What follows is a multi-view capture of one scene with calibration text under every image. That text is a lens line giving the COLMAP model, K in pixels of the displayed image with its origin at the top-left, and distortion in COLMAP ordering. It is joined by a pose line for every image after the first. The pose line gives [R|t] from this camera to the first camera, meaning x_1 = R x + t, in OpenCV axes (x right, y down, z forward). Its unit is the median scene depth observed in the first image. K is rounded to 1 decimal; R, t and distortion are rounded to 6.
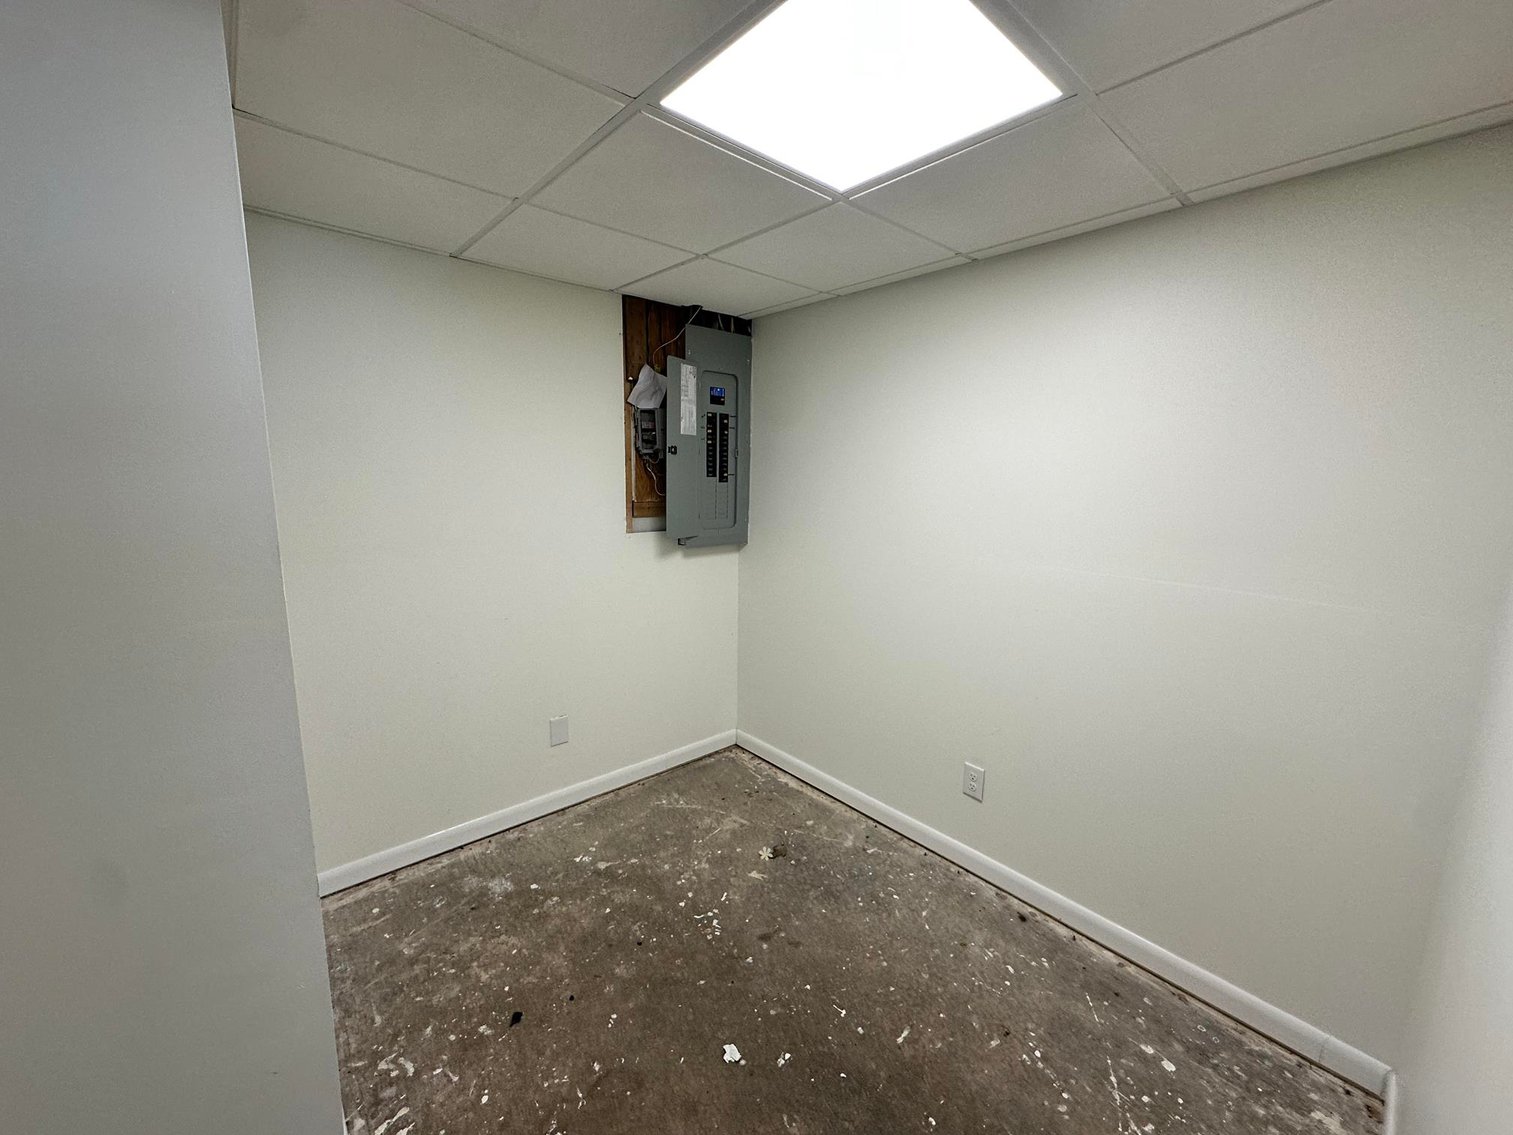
lens RADIAL K [[607.3, 0, 756.5], [0, 607.3, 567.5], [0, 0, 1]] dist [-0.001442, -0.000063]
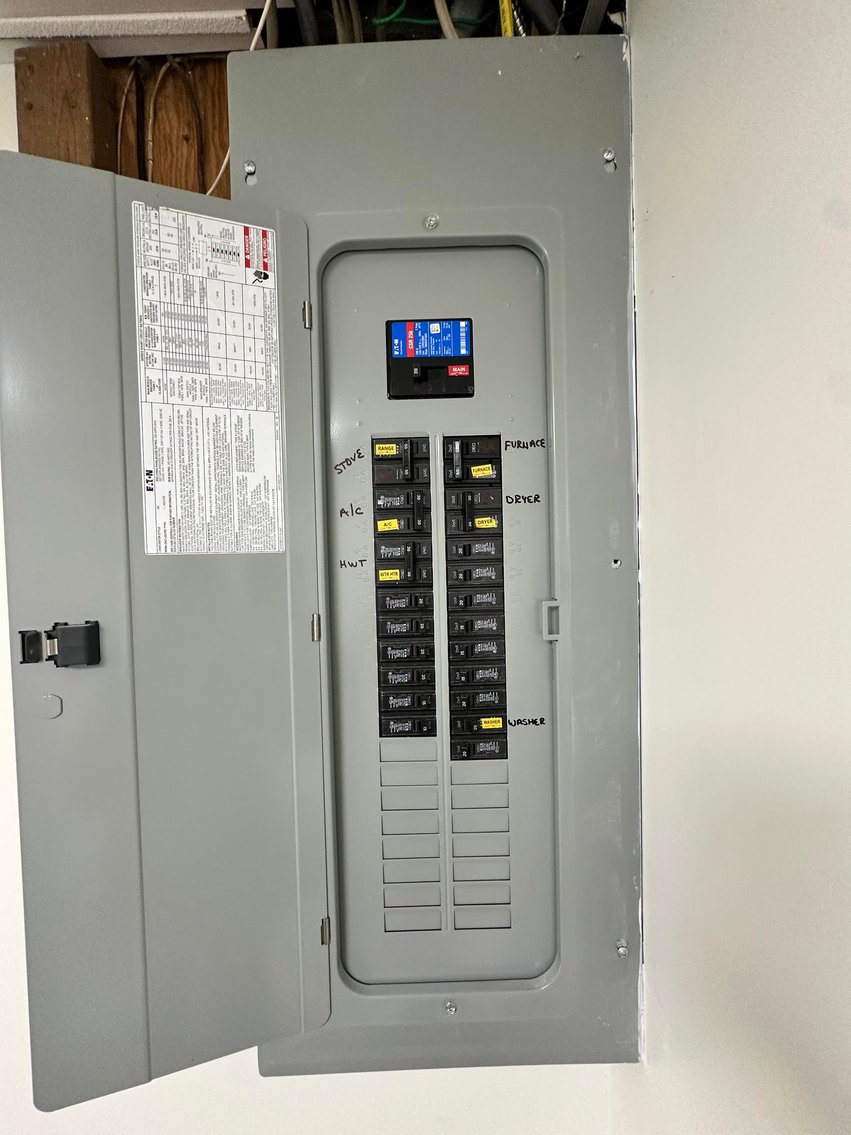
lens RADIAL K [[455.5, 0, 425.5], [0, 455.5, 567.5], [0, 0, 1]] dist [-0.001442, -0.000063]
pose [[0.747968, -0.020302, -0.663424, 0.037177], [-0.067453, 0.992032, -0.106407, -0.192158], [0.660298, 0.124339, 0.740639, 0.884807]]
